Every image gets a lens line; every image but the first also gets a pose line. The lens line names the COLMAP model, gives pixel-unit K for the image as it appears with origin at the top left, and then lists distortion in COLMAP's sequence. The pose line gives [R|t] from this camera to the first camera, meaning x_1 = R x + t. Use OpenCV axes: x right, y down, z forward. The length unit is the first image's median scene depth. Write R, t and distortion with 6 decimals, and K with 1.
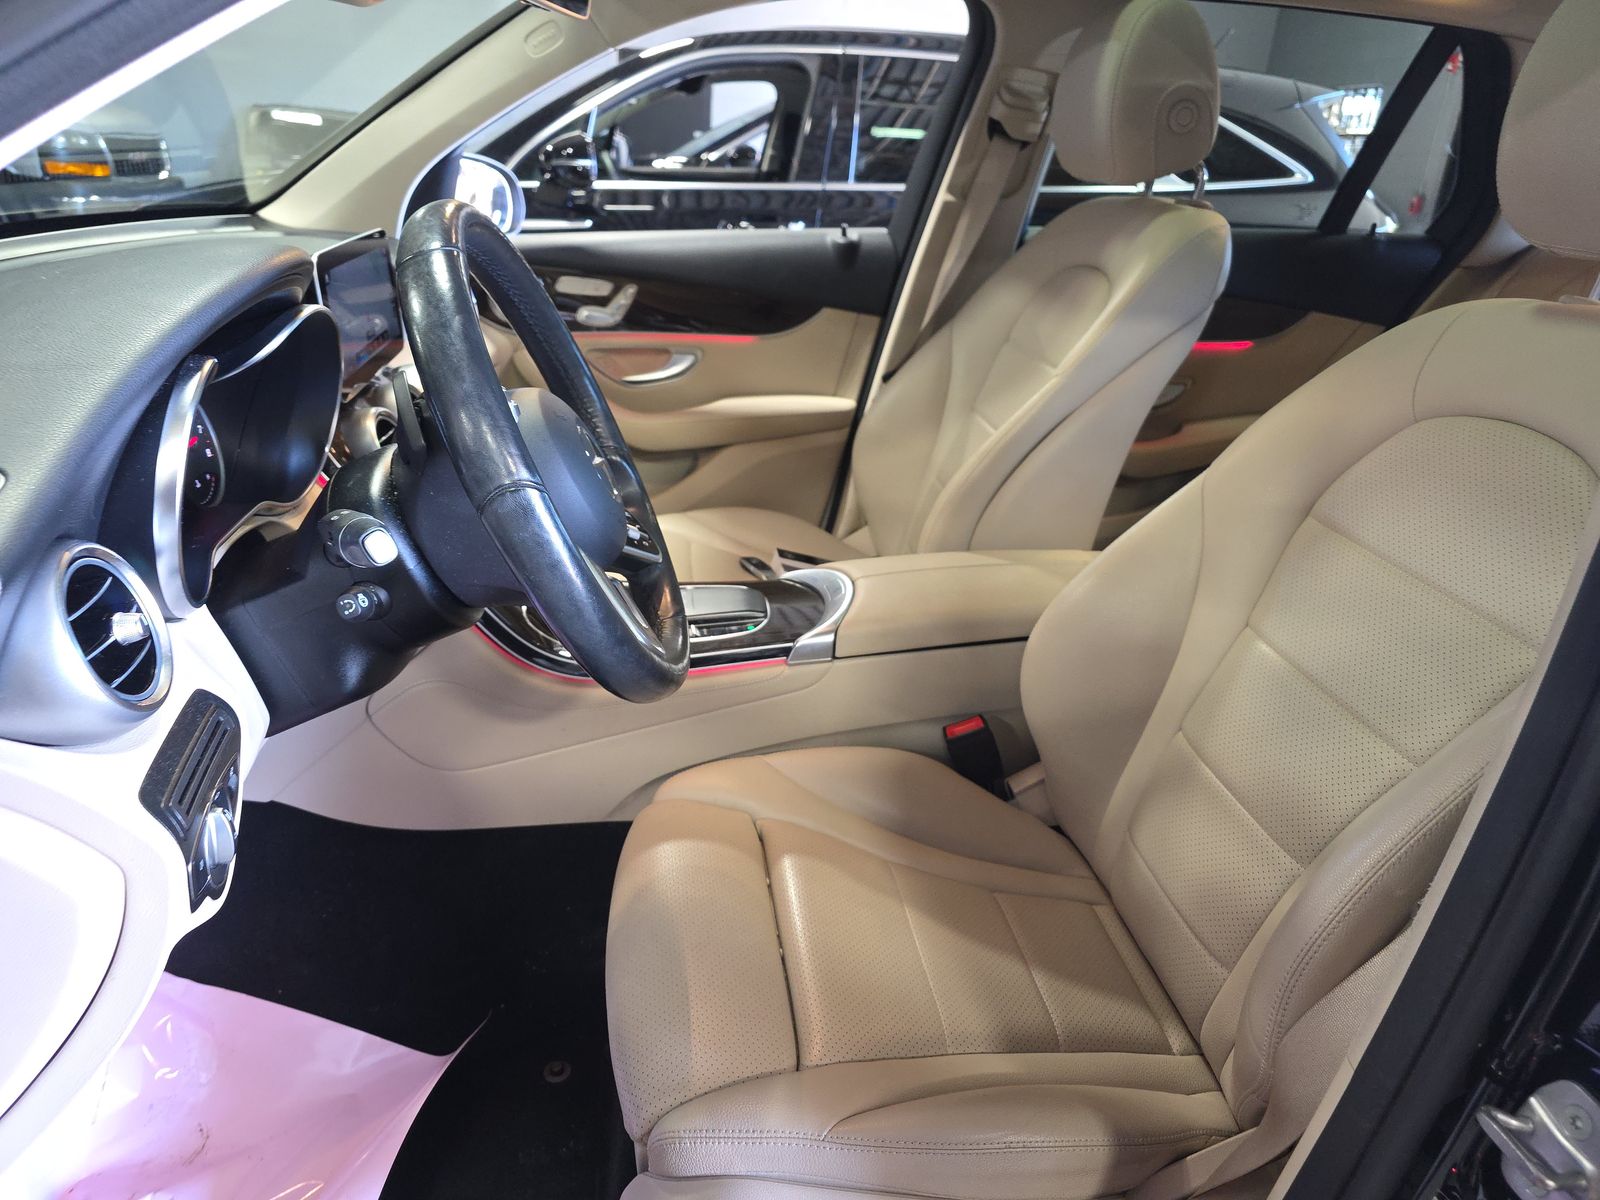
lens RADIAL K [[1067.1, 0, 800.4], [0, 1067.1, 624.1], [0, 0, 1]] dist [0.077450, 0.001678]
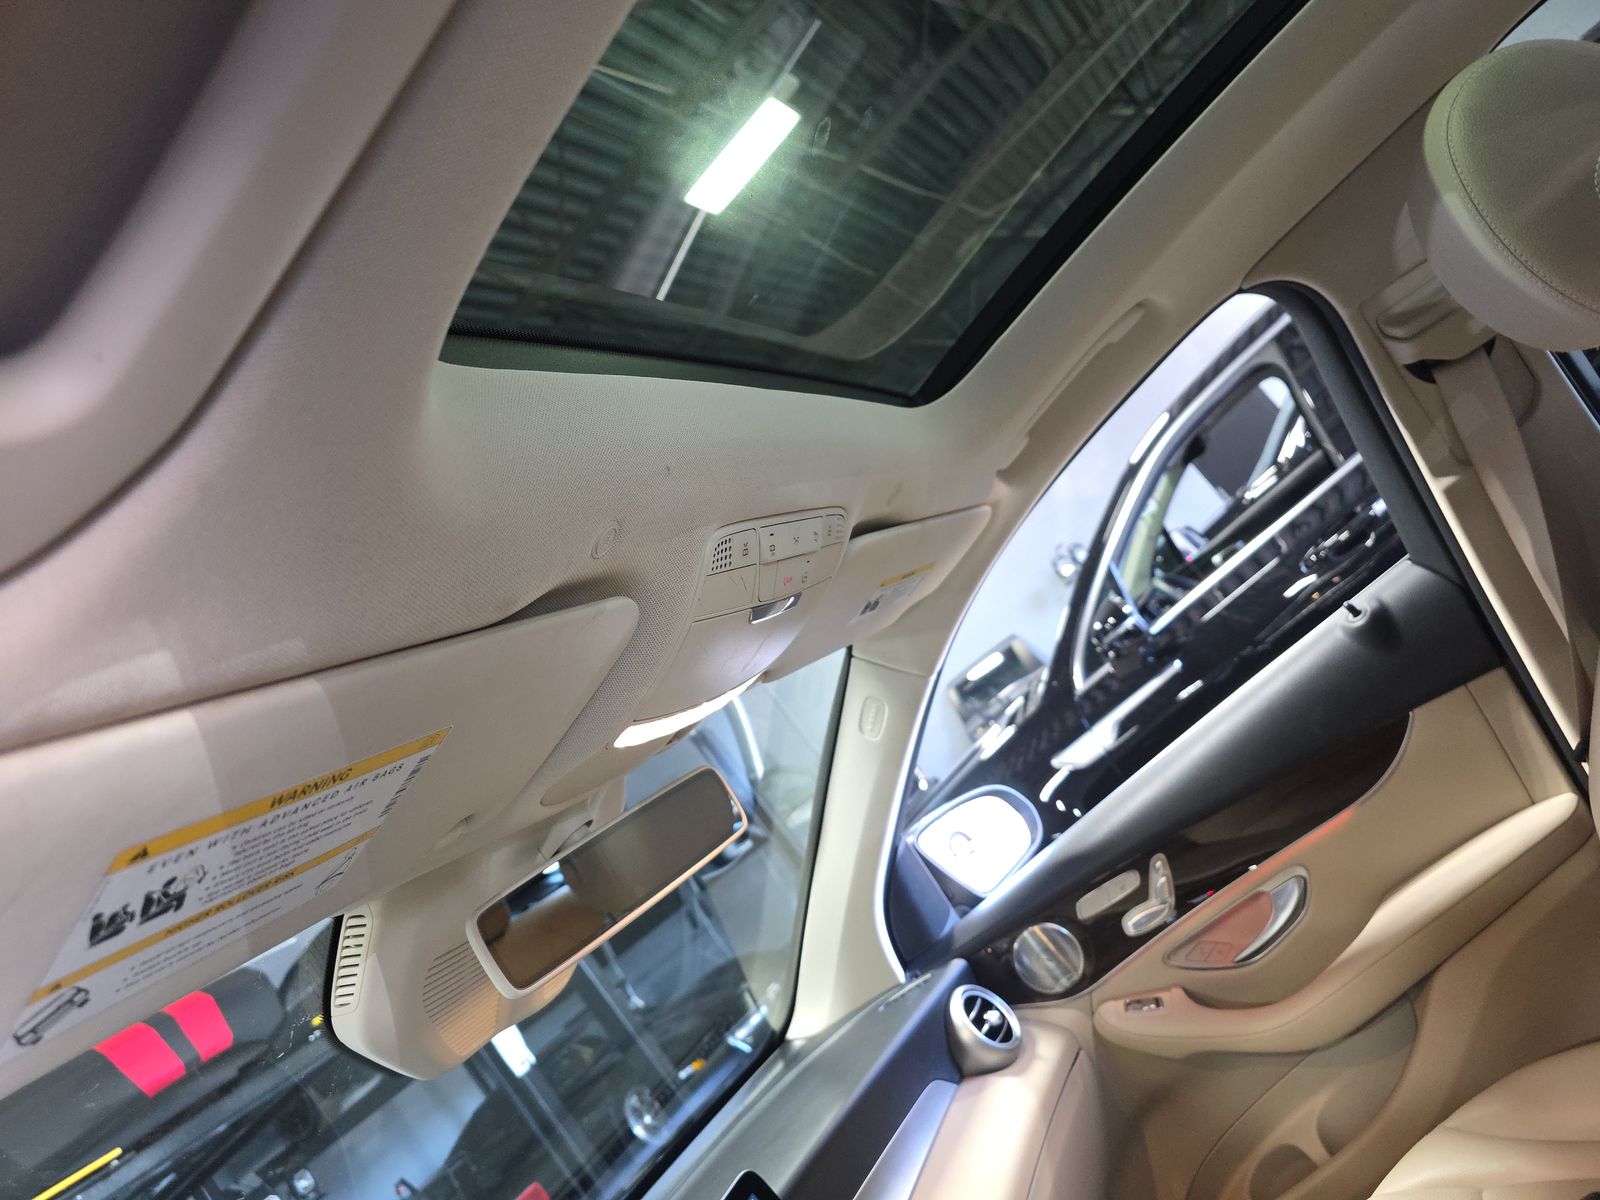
lens RADIAL K [[1165.1, 0, 800.0], [0, 1165.1, 600.0], [0, 0, 1]] dist [-0.006670, -0.001635]
pose [[0.607405, -0.645120, -0.463551, 0.163079], [0.420867, 0.756238, -0.500975, -0.156191], [0.673744, 0.109201, 0.730852, 0.263285]]
